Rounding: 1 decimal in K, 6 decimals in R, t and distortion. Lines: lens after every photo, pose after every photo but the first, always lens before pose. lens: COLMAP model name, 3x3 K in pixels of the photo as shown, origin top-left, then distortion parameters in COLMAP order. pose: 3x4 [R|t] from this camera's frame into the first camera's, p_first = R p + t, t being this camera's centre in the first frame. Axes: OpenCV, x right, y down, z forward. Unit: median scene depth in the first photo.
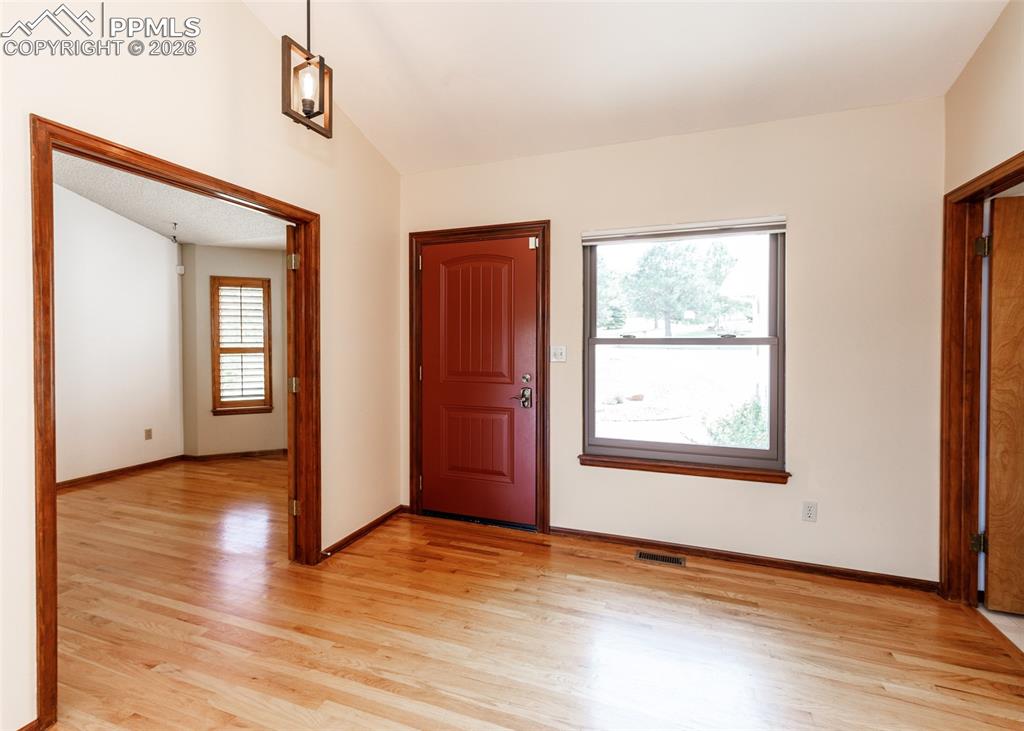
lens RADIAL K [[450.7, 0, 519.2], [0, 450.7, 349.7], [0, 0, 1]] dist [0.004647, -0.002739]
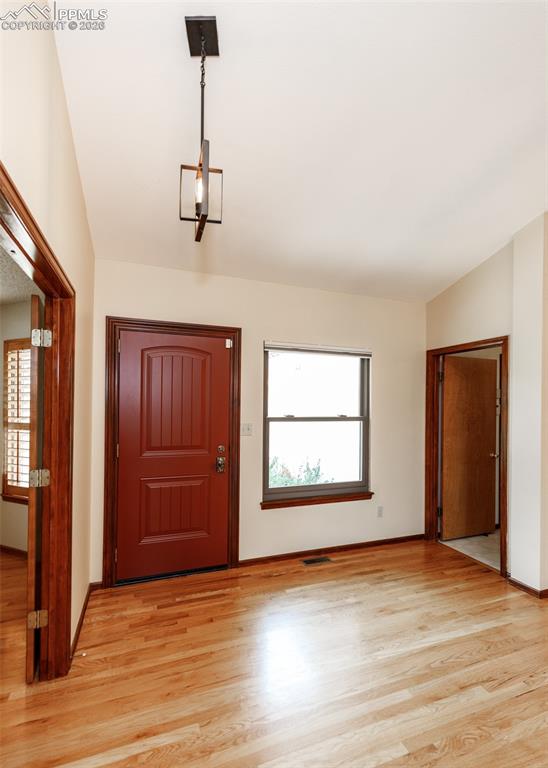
lens RADIAL K [[338.0, 0, 275.0], [0, 338.0, 406.6], [0, 0, 1]] dist [0.004647, -0.002739]
pose [[0.773261, 0.007499, 0.634044, -0.552521], [0.000552, 0.999922, -0.012499, -0.051783], [-0.634088, 0.010015, 0.773196, 0.196906]]
